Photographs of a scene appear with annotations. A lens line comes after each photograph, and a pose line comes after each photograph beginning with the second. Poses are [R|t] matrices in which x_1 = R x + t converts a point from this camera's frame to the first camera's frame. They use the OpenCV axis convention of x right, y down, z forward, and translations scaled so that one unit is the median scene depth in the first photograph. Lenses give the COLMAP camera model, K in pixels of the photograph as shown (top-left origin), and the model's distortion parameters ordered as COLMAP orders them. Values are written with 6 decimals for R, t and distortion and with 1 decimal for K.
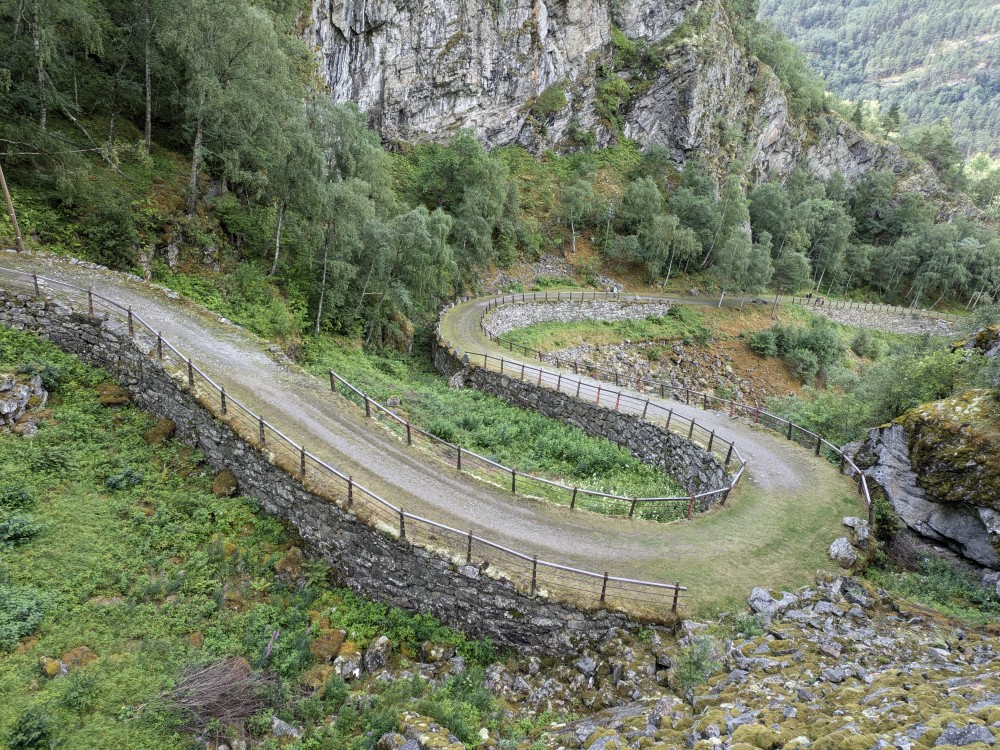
lens RADIAL K [[745.0, 0, 500.1], [0, 745.0, 383.4], [0, 0, 1]] dist [0.055345, -0.017383]
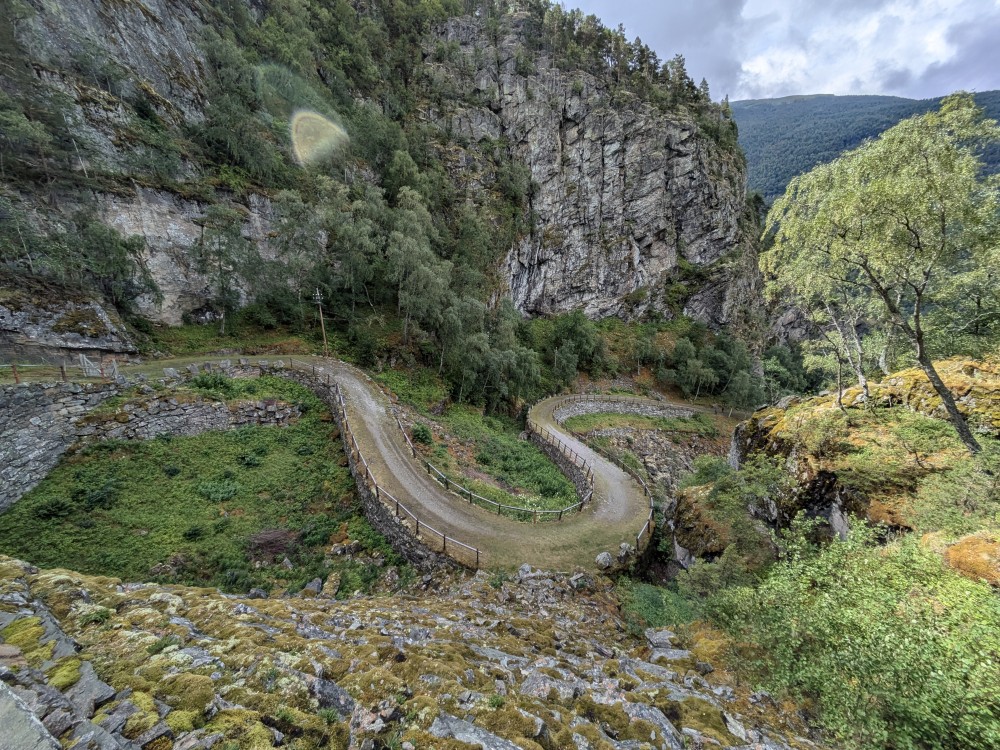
lens RADIAL K [[396.4, 0, 492.0], [0, 396.4, 371.3], [0, 0, 1]] dist [-0.000842, -0.000079]
pose [[0.922928, 0.088968, -0.374551, 0.135111], [-0.146498, 0.980896, -0.127990, -0.013448], [0.356009, 0.172997, 0.918330, -0.003780]]
